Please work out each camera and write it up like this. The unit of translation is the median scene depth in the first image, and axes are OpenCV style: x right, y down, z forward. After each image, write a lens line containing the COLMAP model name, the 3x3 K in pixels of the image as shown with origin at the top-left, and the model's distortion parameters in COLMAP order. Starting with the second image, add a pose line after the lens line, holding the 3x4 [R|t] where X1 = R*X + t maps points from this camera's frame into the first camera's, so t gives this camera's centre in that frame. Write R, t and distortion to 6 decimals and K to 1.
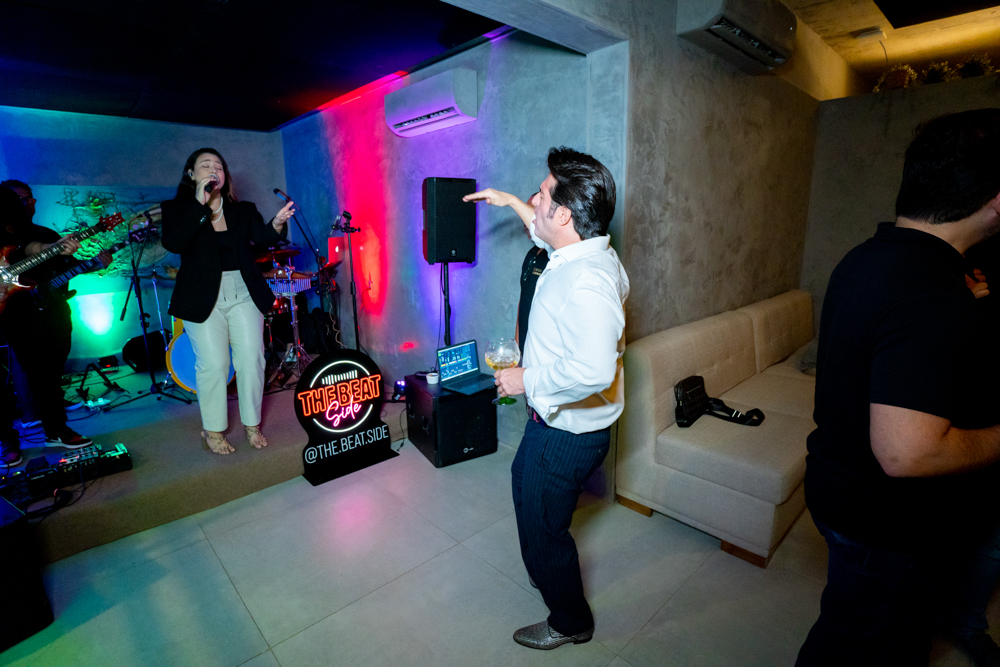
lens RADIAL K [[489.2, 0, 497.3], [0, 489.2, 332.5], [0, 0, 1]] dist [-0.046973, 0.010621]
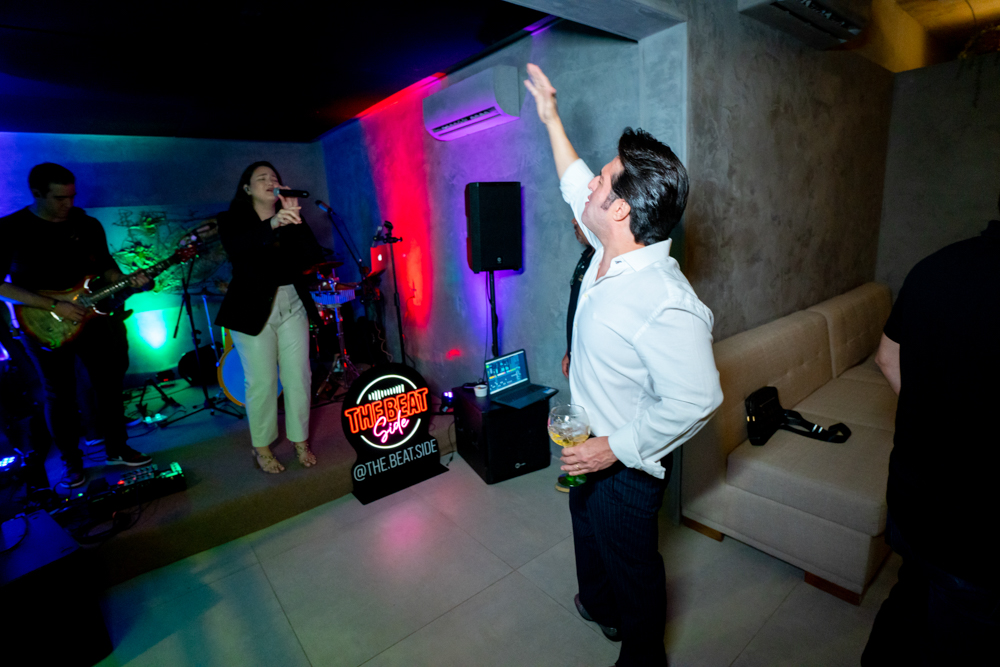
lens RADIAL K [[489.2, 0, 497.4], [0, 489.2, 332.8], [0, 0, 1]] dist [-0.046973, 0.010621]
pose [[0.995707, -0.028048, -0.088205, -0.011914], [0.028818, 0.999557, 0.007469, -0.026846], [0.087956, -0.009979, 0.996074, 0.044911]]
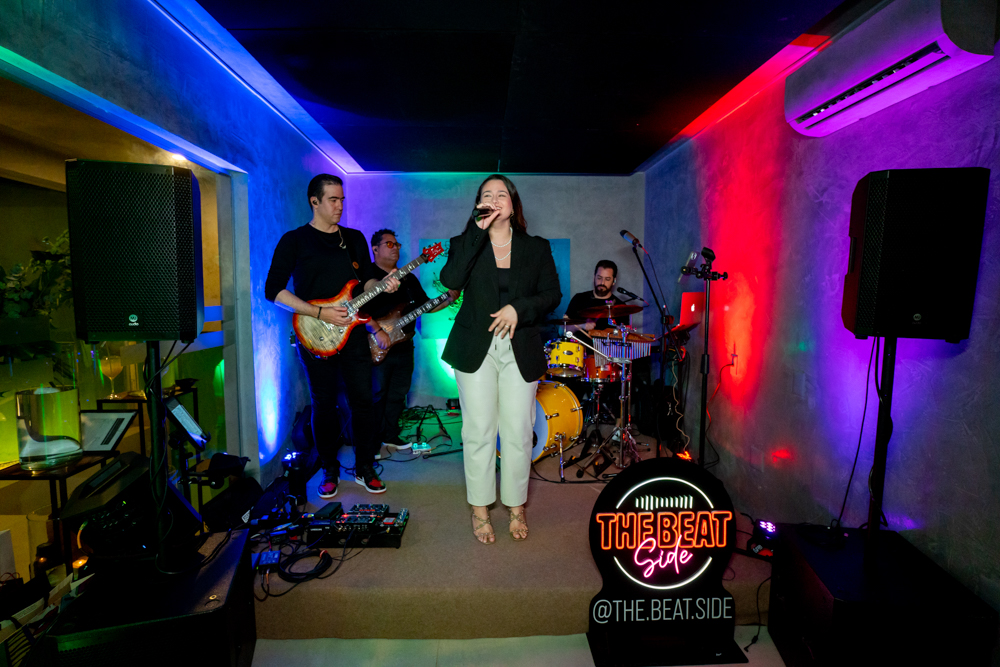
lens RADIAL K [[489.2, 0, 497.4], [0, 489.2, 331.7], [0, 0, 1]] dist [-0.046973, 0.010621]
pose [[0.754709, 0.070340, -0.652278, -0.087801], [-0.155109, 0.985180, -0.073227, -0.044528], [0.637461, 0.156439, 0.754434, 0.335882]]
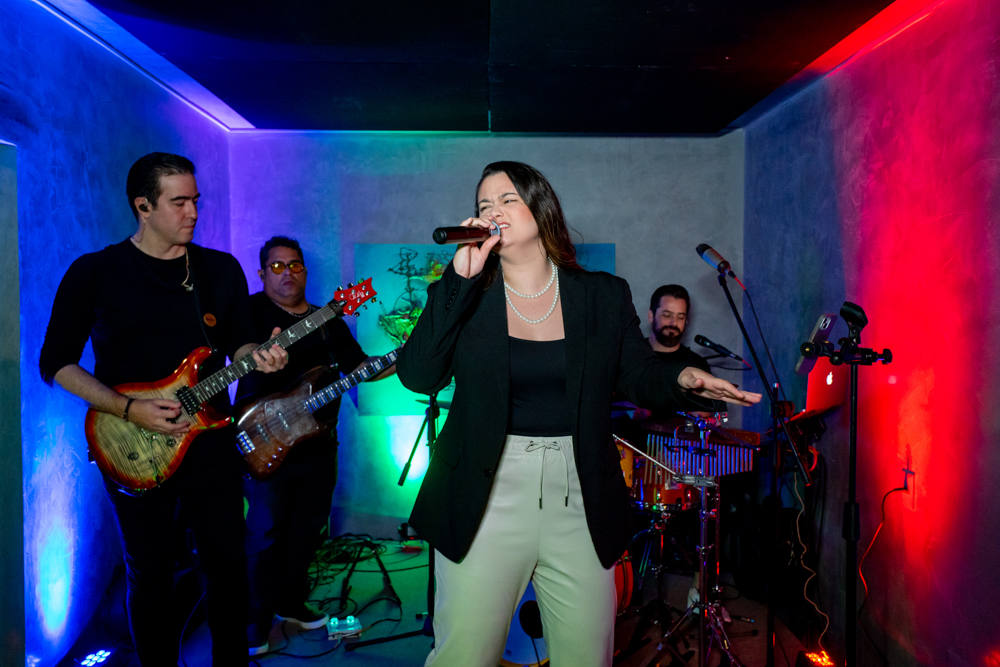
lens RADIAL K [[807.3, 0, 507.4], [0, 807.3, 331.7], [0, 0, 1]] dist [0.014036, 0.043490]
pose [[0.752942, 0.042386, -0.656720, -0.110456], [-0.156825, 0.980731, -0.116504, -0.120689], [0.639128, 0.190711, 0.745081, 0.401500]]
